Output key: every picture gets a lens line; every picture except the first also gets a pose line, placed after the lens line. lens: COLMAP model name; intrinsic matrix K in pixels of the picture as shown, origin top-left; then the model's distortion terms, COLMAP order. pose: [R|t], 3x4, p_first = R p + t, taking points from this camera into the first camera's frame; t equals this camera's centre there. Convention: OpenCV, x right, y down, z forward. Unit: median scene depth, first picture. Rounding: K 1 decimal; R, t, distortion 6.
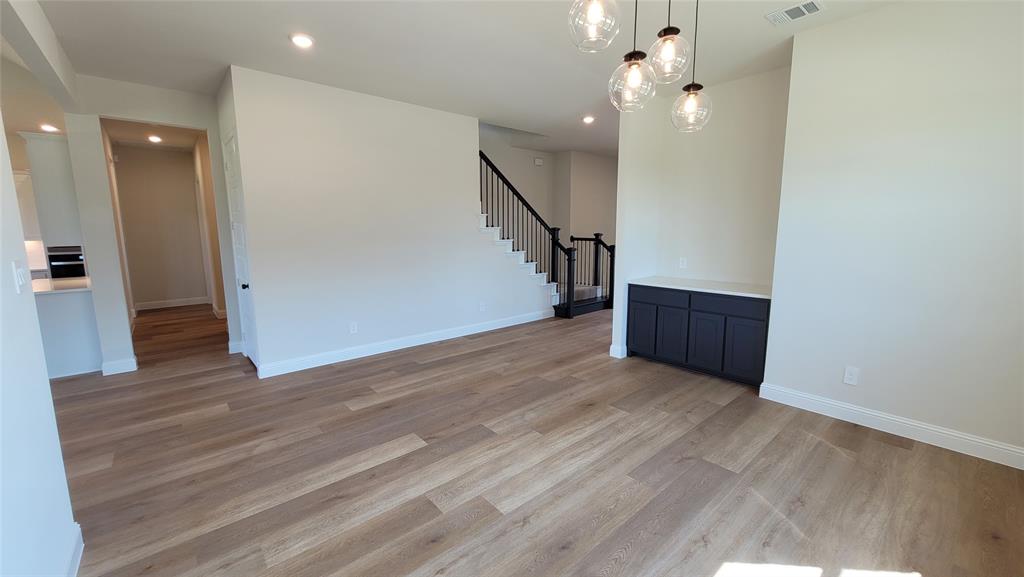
lens RADIAL K [[402.5, 0, 510.3], [0, 402.5, 289.6], [0, 0, 1]] dist [0.002178, -0.001198]
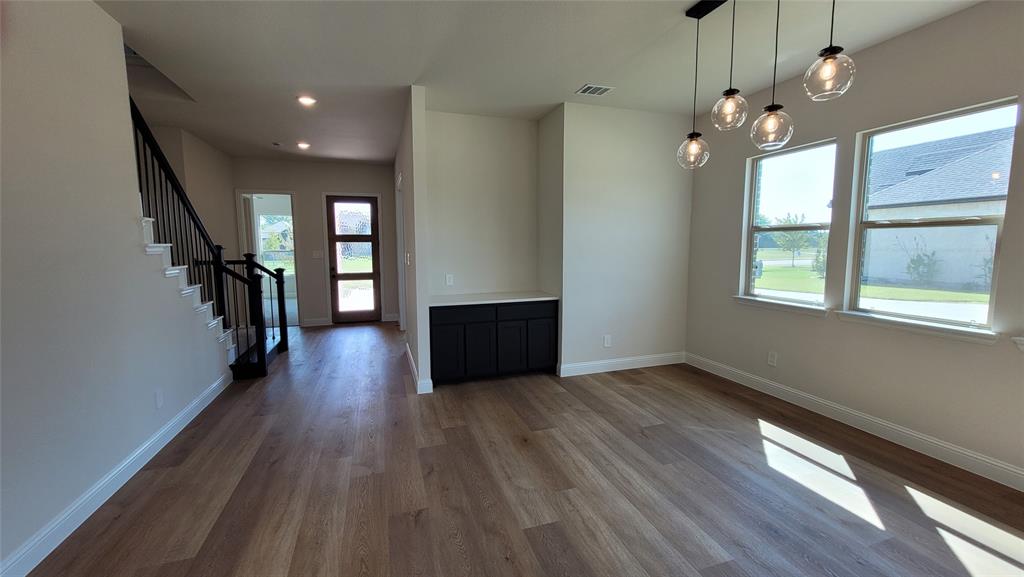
lens RADIAL K [[402.5, 0, 509.2], [0, 402.5, 288.4], [0, 0, 1]] dist [0.002178, -0.001198]
pose [[0.387082, -0.096334, 0.916999, -0.636886], [0.143490, 0.988704, 0.043297, -0.095998], [-0.910812, 0.114820, 0.396533, 0.675340]]
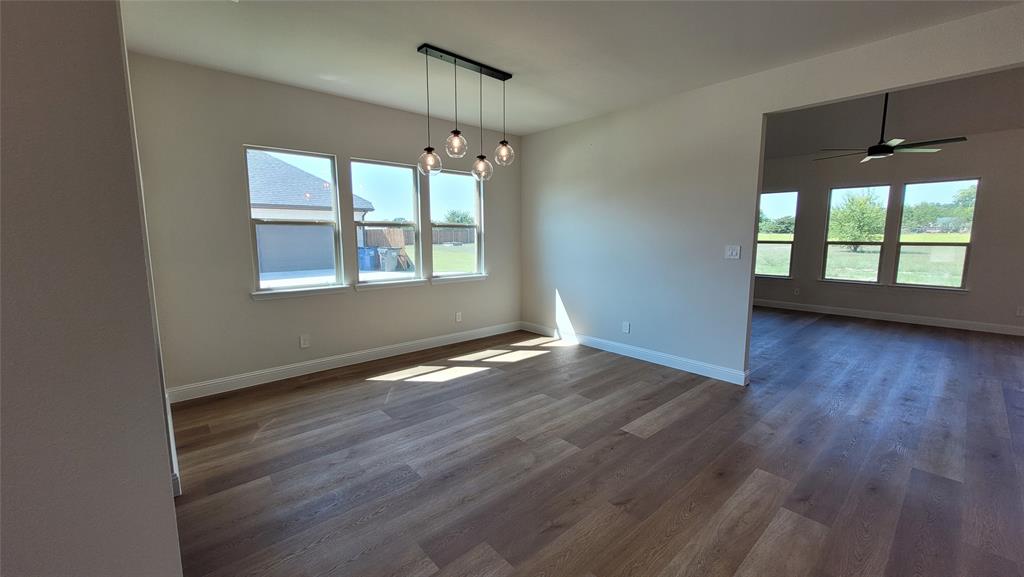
lens RADIAL K [[402.5, 0, 509.3], [0, 402.5, 282.4], [0, 0, 1]] dist [0.002178, -0.001198]
pose [[-0.999936, 0.009565, -0.006013, 0.089431], [0.007586, 0.962822, 0.270030, -0.265990], [0.008373, 0.269967, -0.962833, 1.700948]]
